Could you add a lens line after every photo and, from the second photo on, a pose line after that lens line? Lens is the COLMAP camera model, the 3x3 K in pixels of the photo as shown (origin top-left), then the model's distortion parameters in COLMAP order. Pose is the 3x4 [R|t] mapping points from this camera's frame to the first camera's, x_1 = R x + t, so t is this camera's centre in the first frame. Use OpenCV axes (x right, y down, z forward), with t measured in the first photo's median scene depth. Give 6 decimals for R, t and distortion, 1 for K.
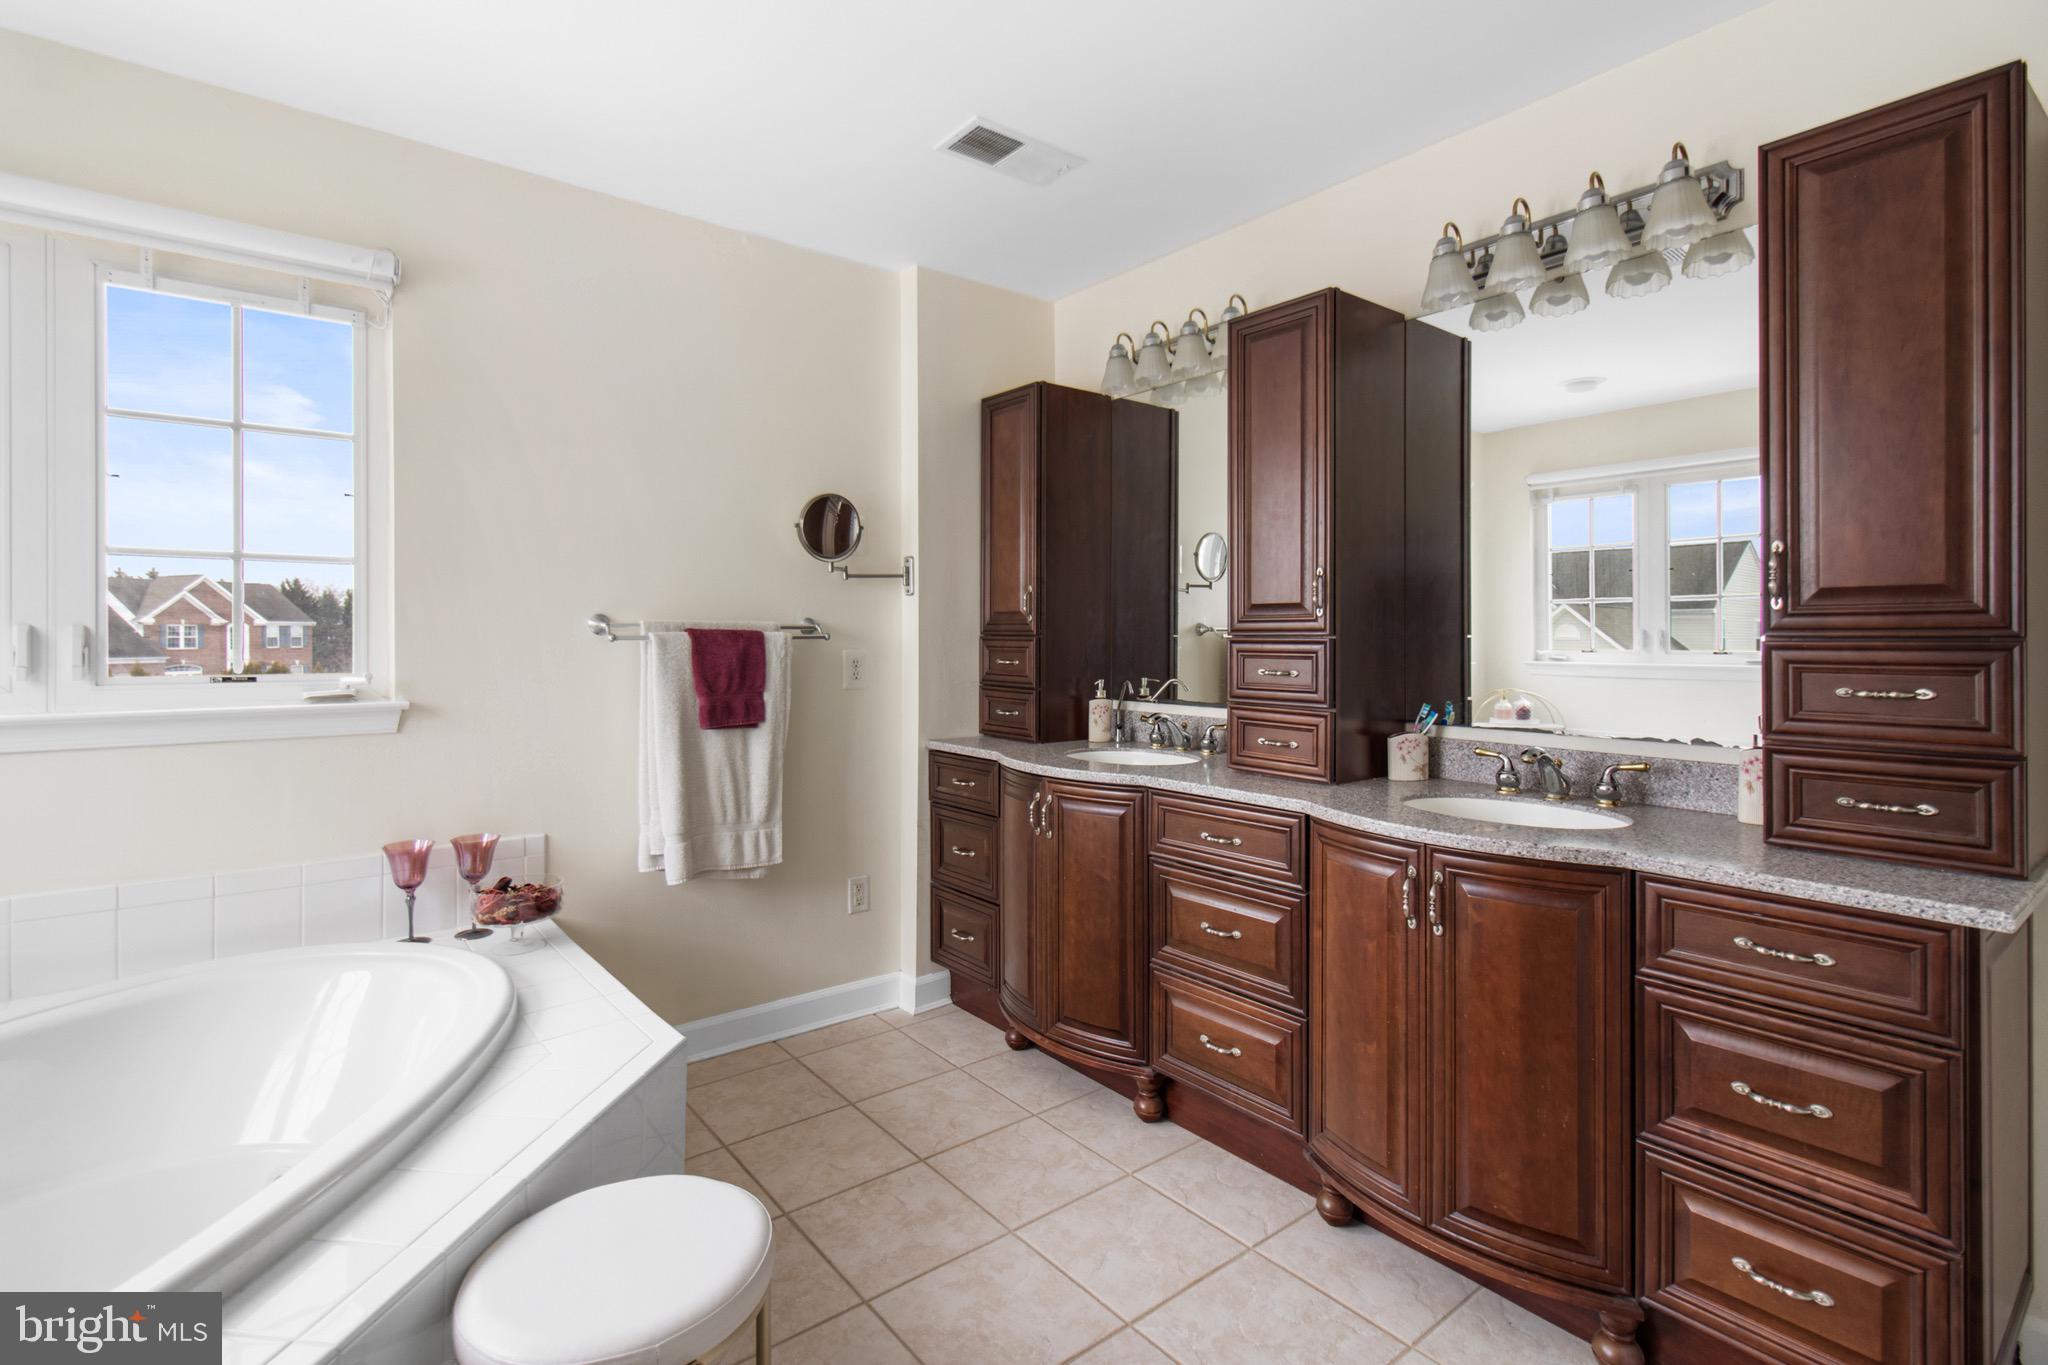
lens RADIAL K [[953.7, 0, 1027.2], [0, 953.7, 635.5], [0, 0, 1]] dist [0.003766, -0.000021]
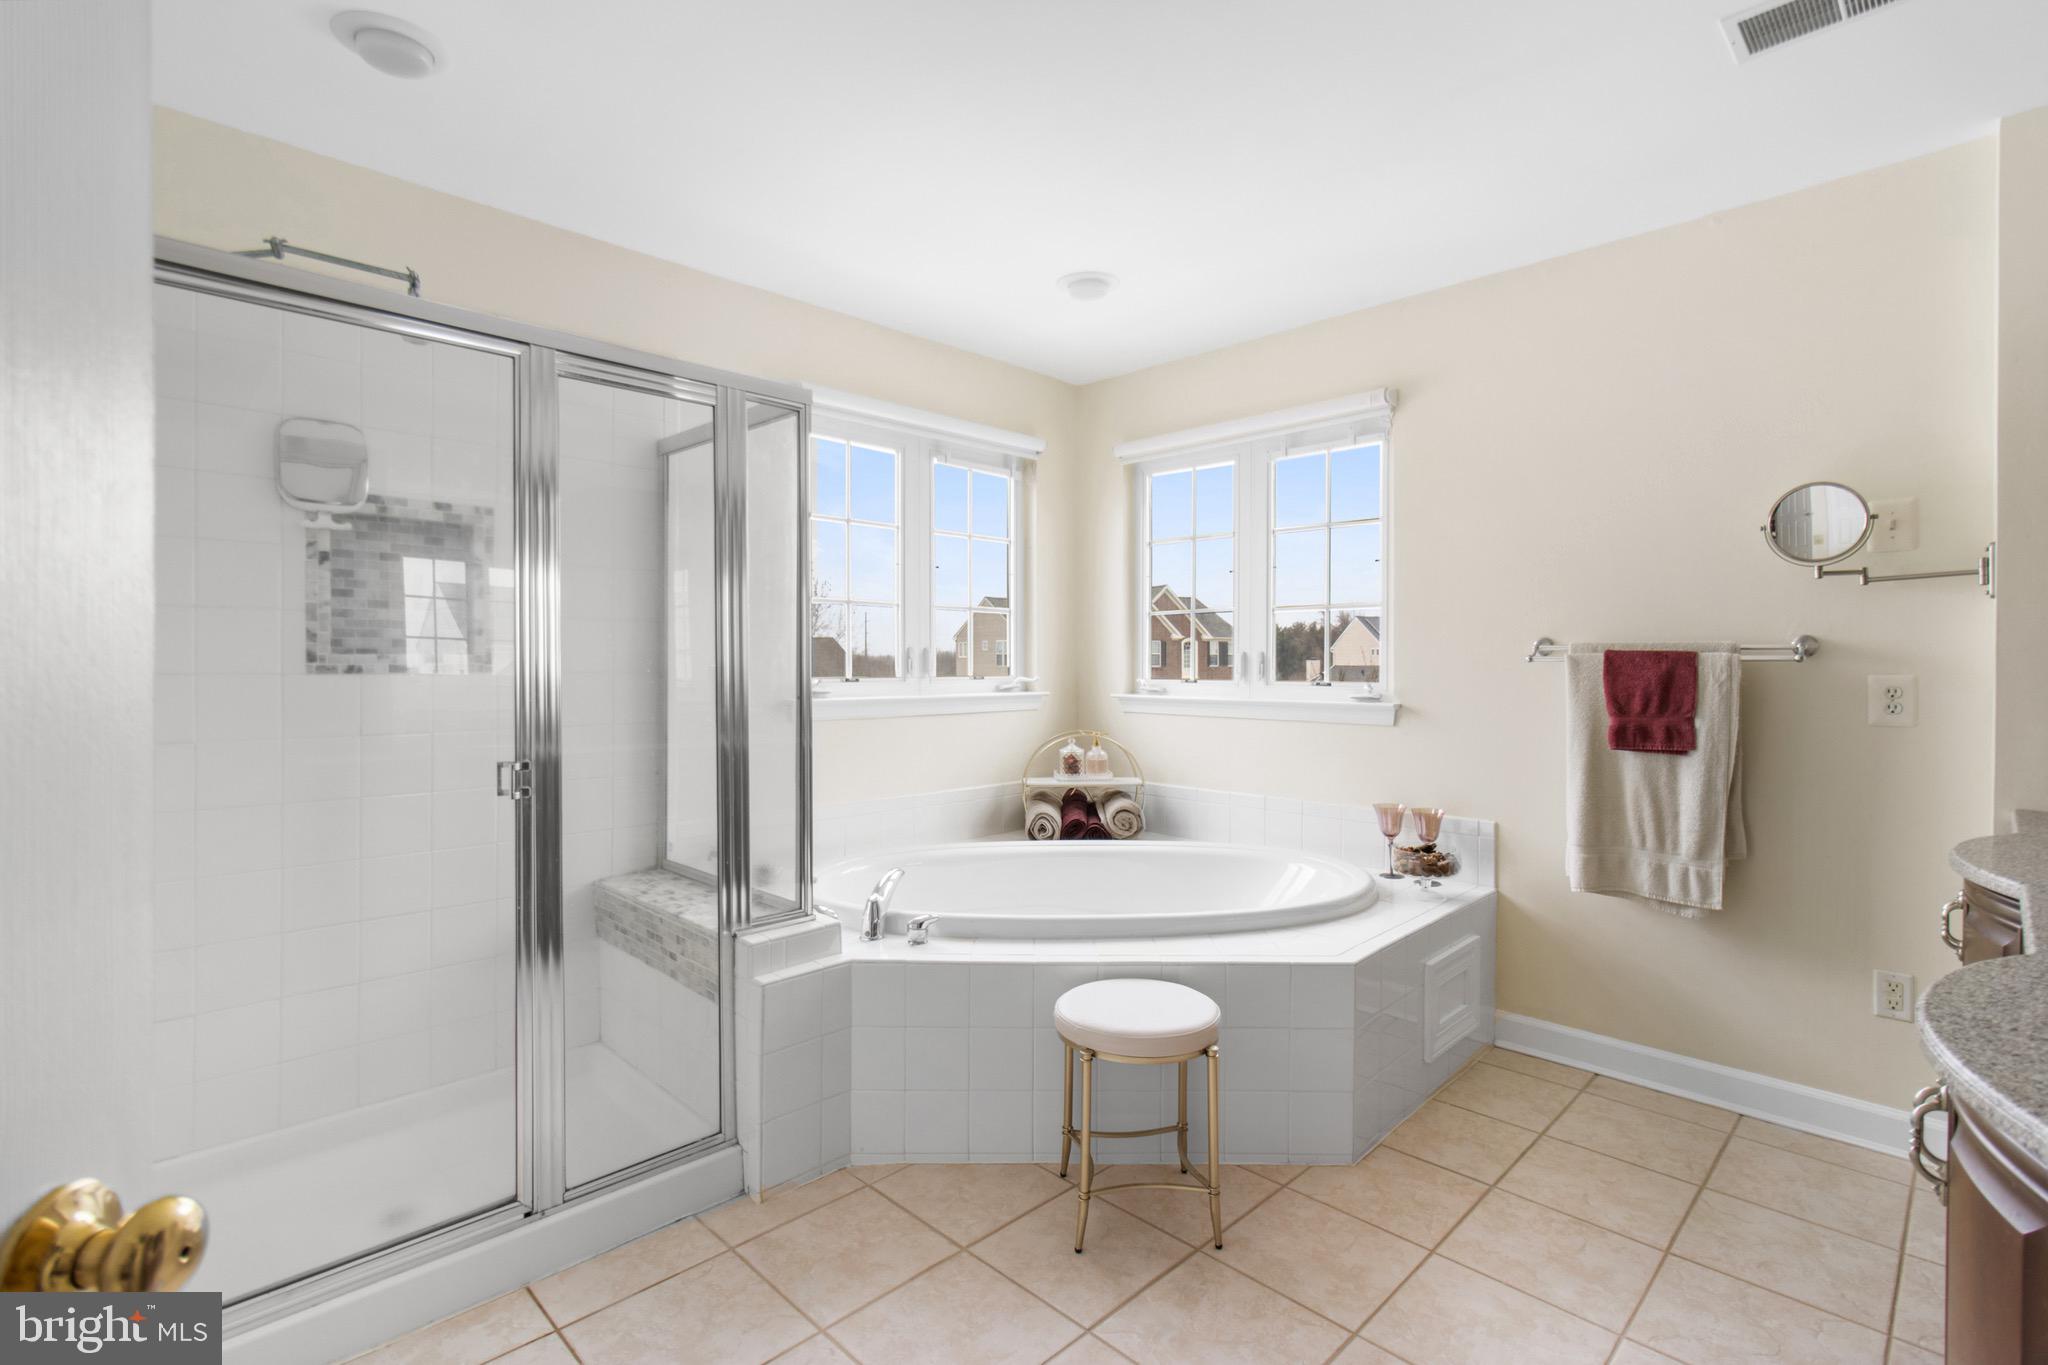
lens RADIAL K [[953.7, 0, 1027.2], [0, 953.7, 675.0], [0, 0, 1]] dist [0.003766, -0.000021]
pose [[0.107801, 0.021652, -0.993937, 0.582420], [0.003934, 0.999746, 0.022205, -0.005396], [0.994165, -0.006304, 0.107688, 0.268405]]
